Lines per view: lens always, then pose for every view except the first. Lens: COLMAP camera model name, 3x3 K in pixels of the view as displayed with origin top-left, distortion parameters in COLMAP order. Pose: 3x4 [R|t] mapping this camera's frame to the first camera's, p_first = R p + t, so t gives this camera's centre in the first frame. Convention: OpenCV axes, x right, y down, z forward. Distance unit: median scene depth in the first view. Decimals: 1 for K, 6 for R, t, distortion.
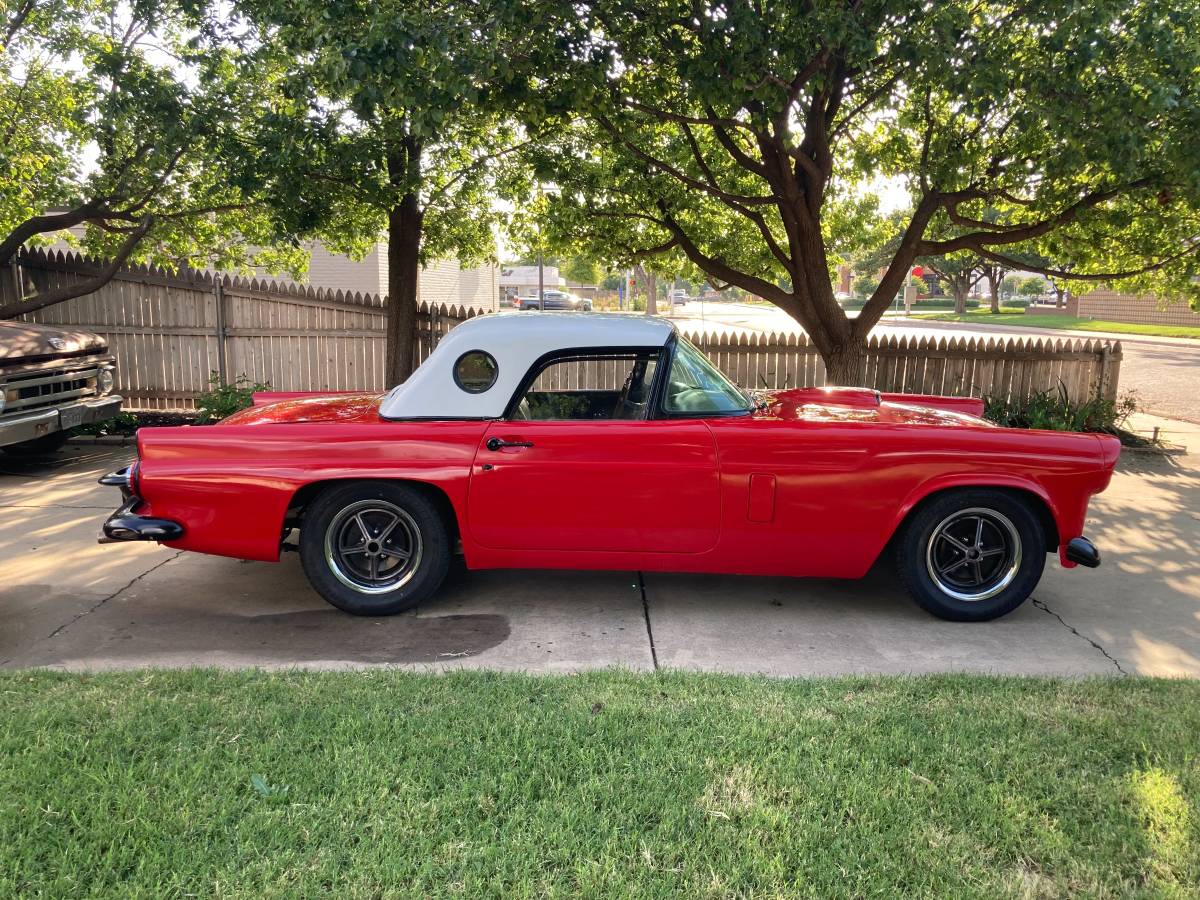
lens RADIAL K [[979.6, 0, 600.0], [0, 979.6, 450.0], [0, 0, 1]] dist [0.035244, -0.043850]
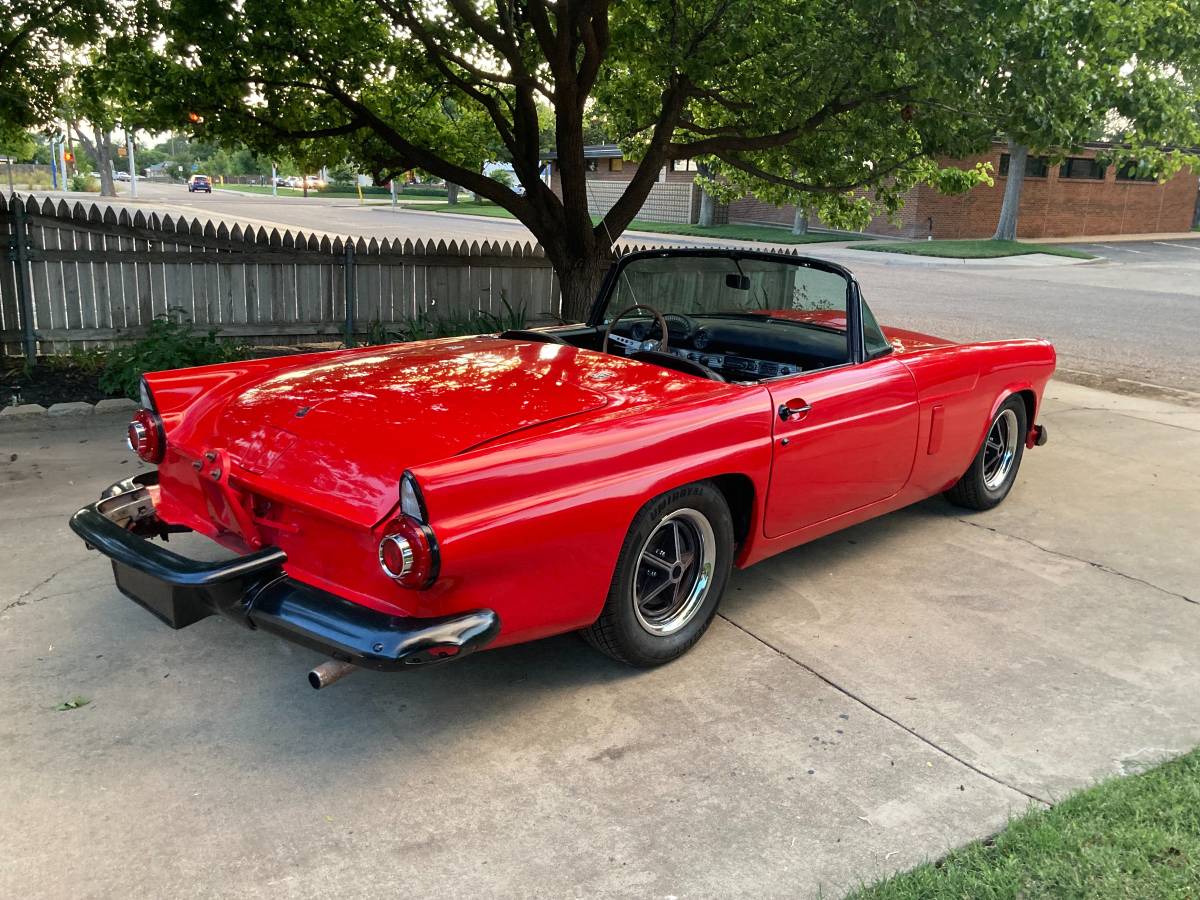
lens RADIAL K [[988.4, 0, 599.3], [0, 988.4, 435.1], [0, 0, 1]] dist [0.010503, 0.004056]
pose [[0.862093, -0.096956, 0.497388, -0.180009], [0.048963, 0.992871, 0.108675, -0.039926], [-0.504379, -0.069334, 0.860695, 0.191717]]
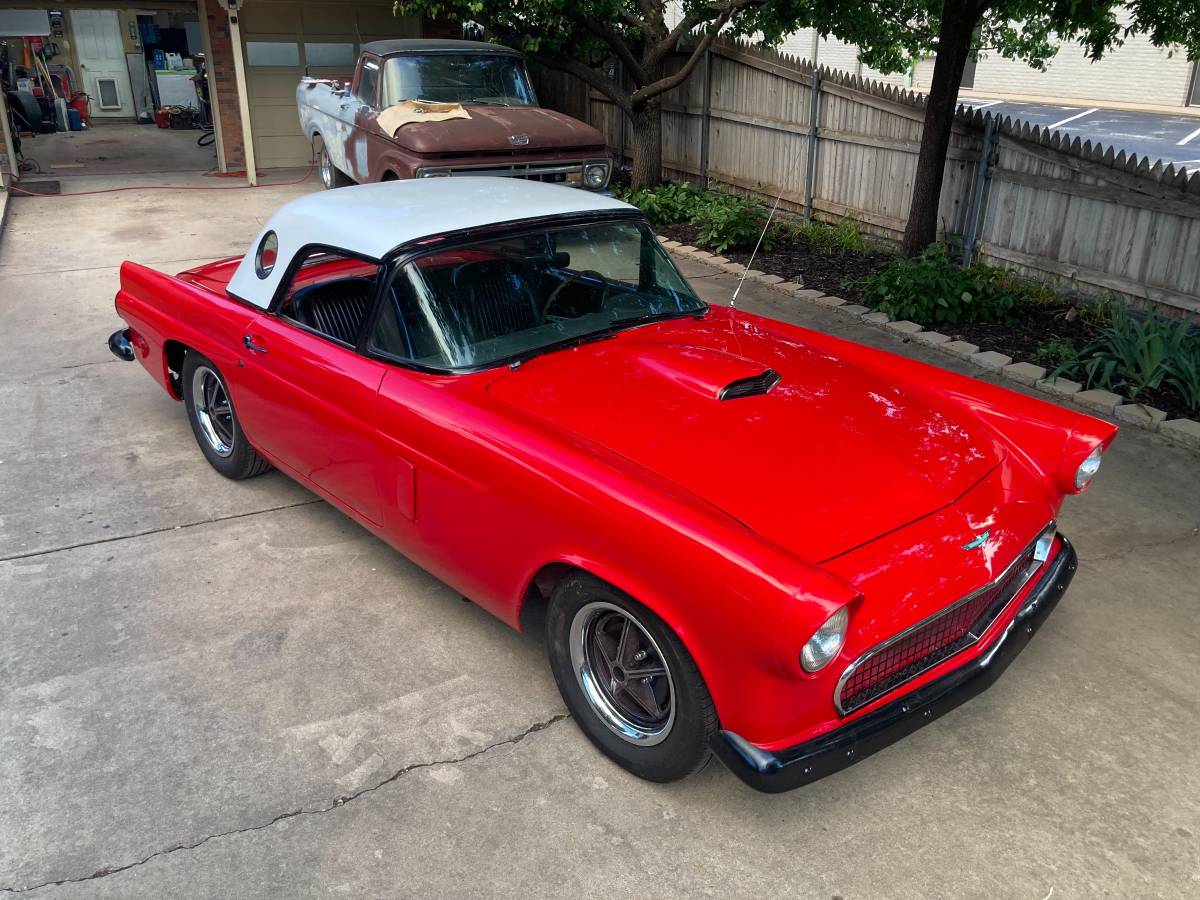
lens RADIAL K [[979.6, 0, 600.0], [0, 979.6, 450.0], [0, 0, 1]] dist [0.035244, -0.043850]
pose [[0.454325, 0.350971, -0.818784, 0.398352], [-0.148197, 0.936089, 0.319022, -0.107361], [0.878422, -0.023598, 0.477302, 0.375480]]
